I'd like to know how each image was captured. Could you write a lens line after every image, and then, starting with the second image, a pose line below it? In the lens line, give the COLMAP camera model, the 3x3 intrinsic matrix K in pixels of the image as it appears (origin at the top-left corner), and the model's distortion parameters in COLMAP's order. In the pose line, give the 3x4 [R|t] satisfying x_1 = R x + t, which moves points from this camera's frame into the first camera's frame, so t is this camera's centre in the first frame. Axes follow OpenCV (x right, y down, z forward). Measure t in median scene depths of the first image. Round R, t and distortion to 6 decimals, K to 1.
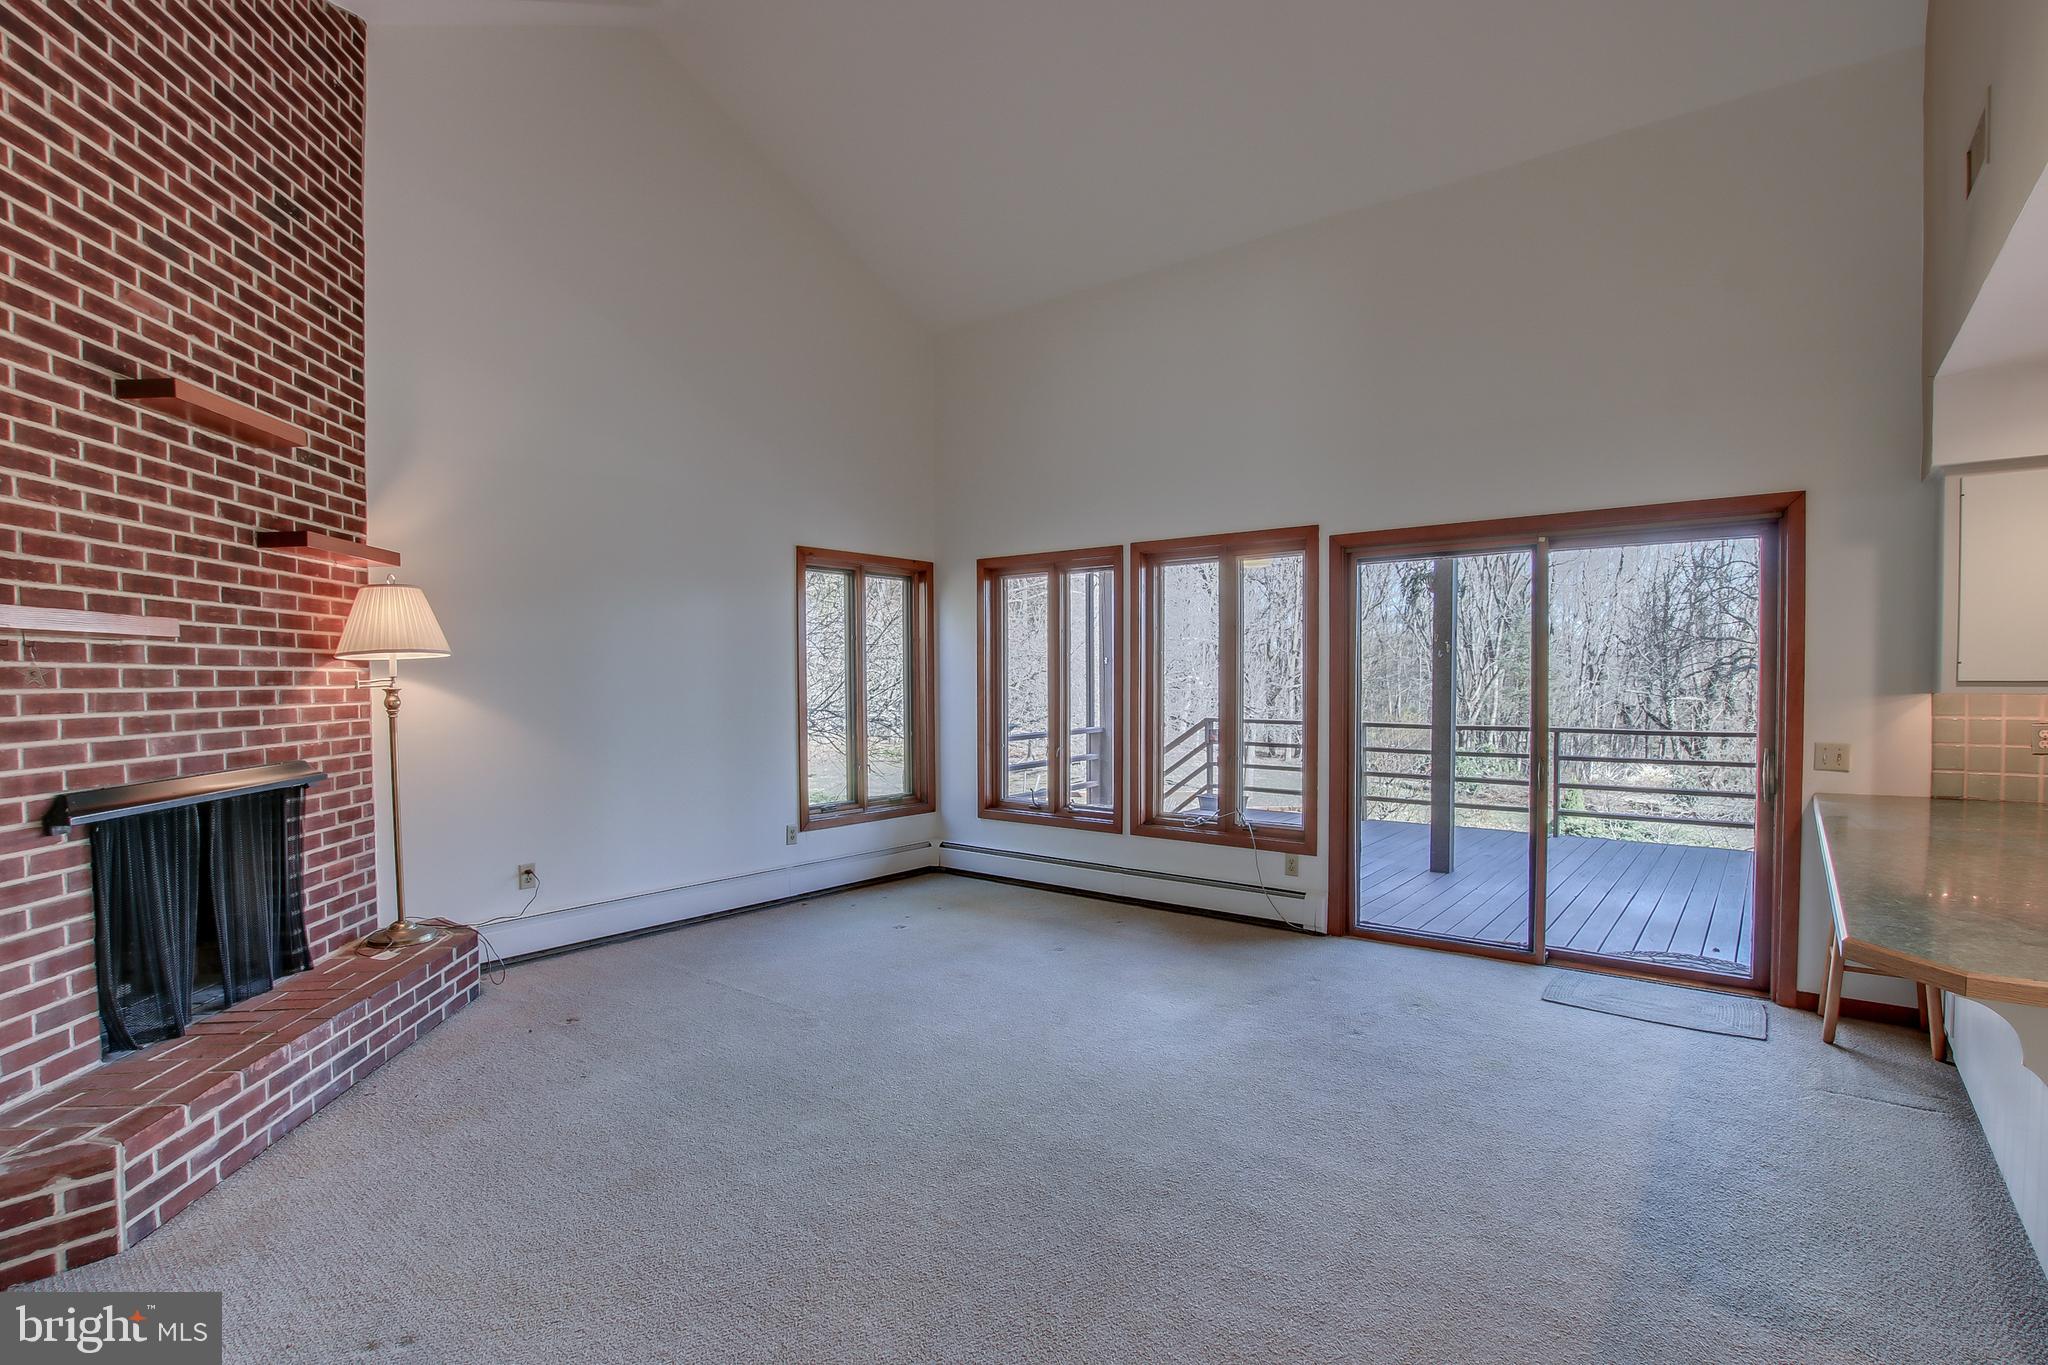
lens RADIAL K [[960.3, 0, 1022.5], [0, 960.3, 698.9], [0, 0, 1]] dist [-0.014464, 0.000853]
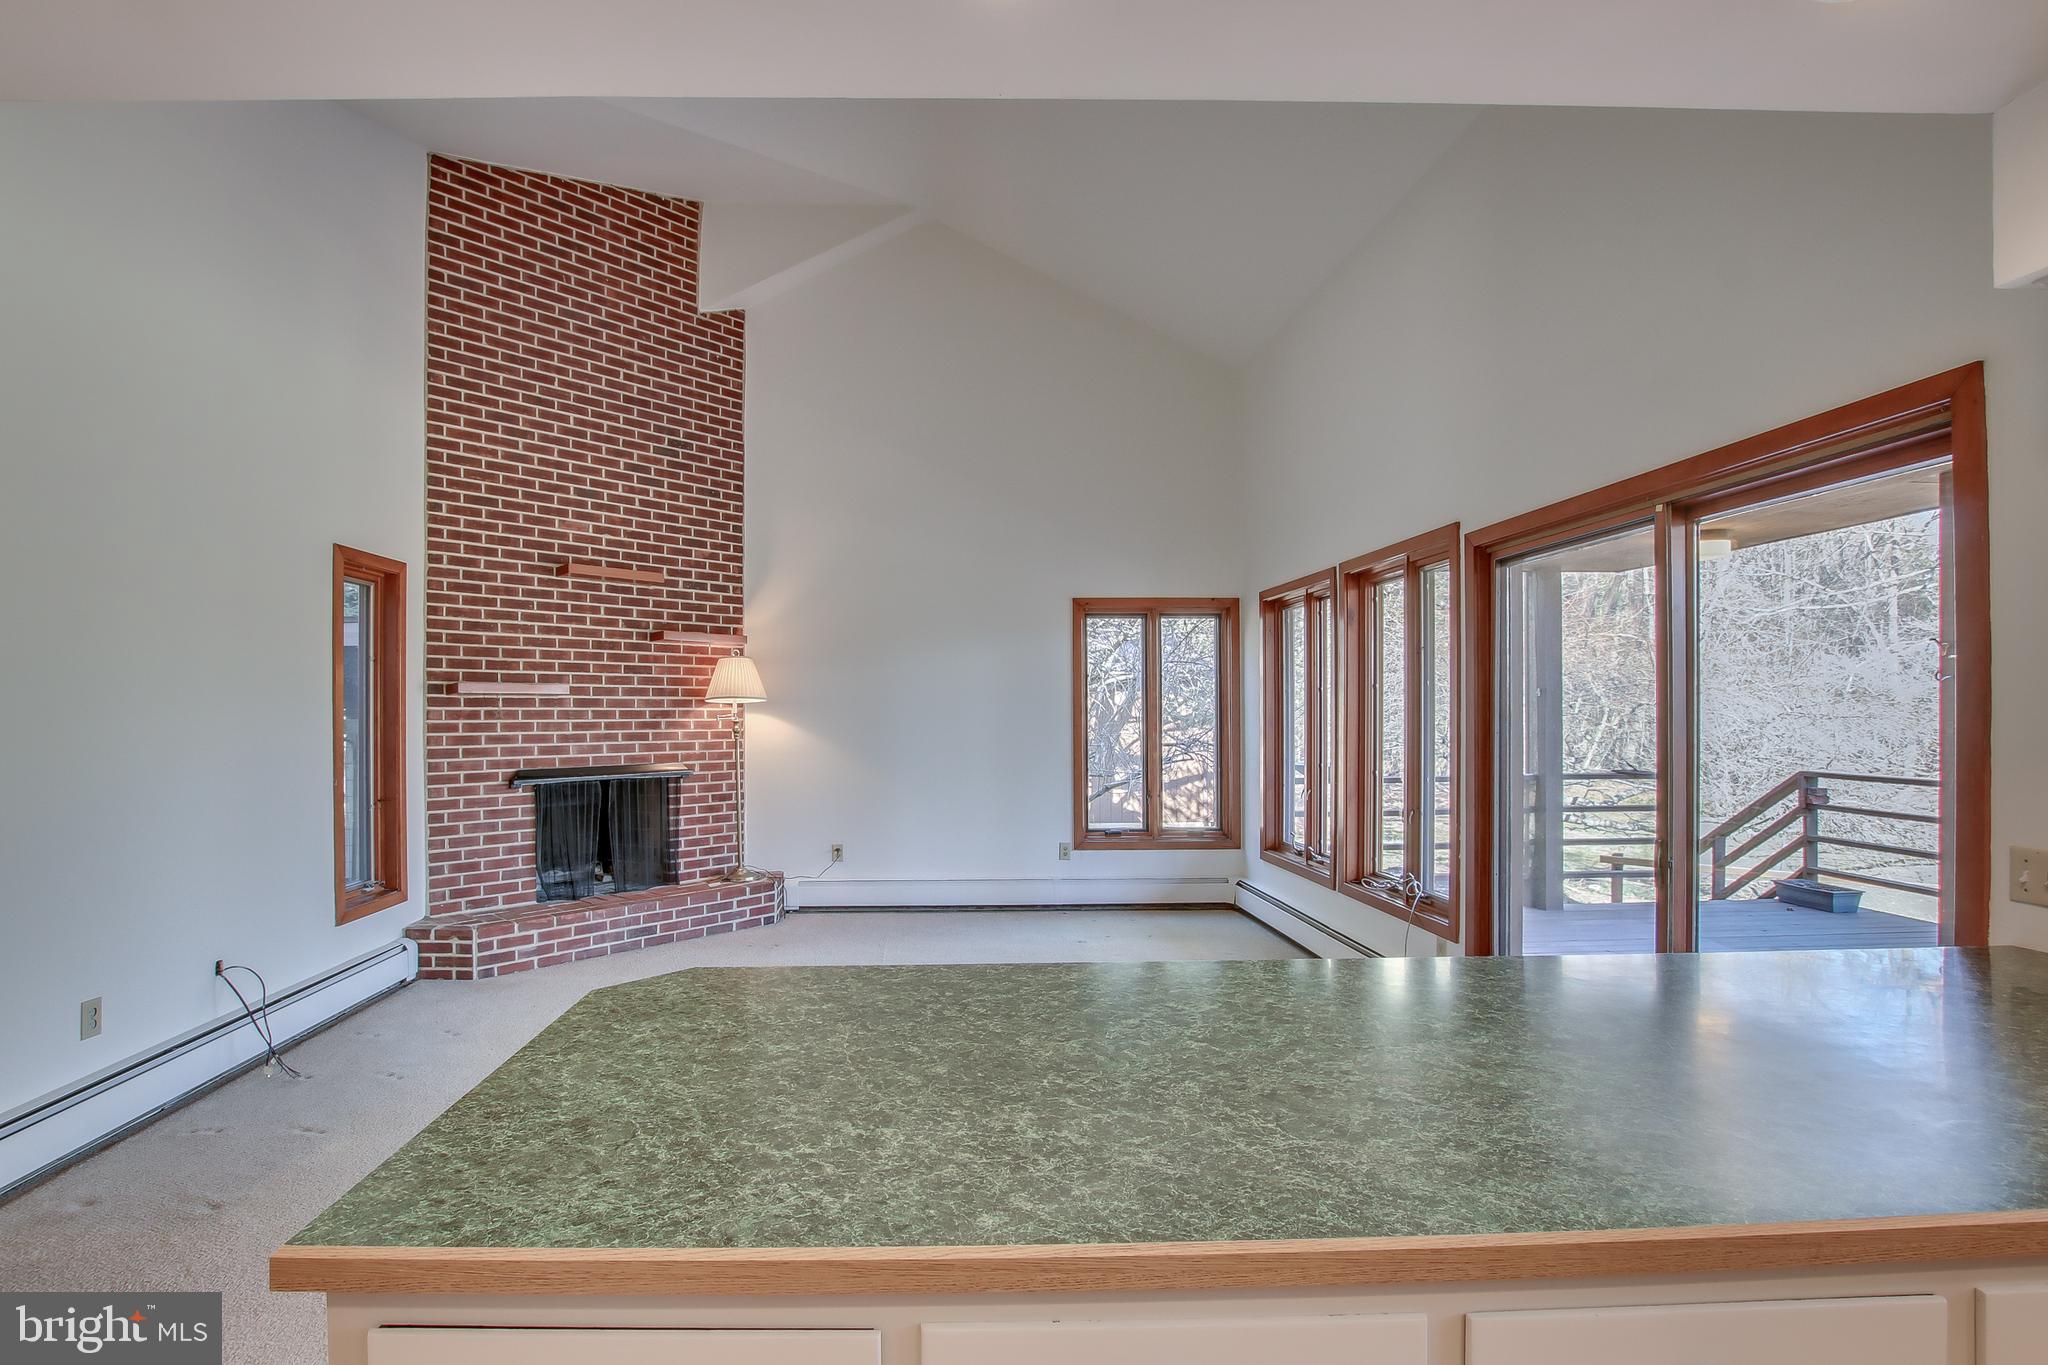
lens RADIAL K [[1016.7, 0, 1018.9], [0, 1016.7, 704.7], [0, 0, 1]] dist [-0.021549, 0.000033]
pose [[0.654986, -0.002142, -0.755638, 1.050273], [-0.017118, 0.999697, -0.017671, -0.017585], [0.755447, 0.024509, 0.654751, 0.266873]]
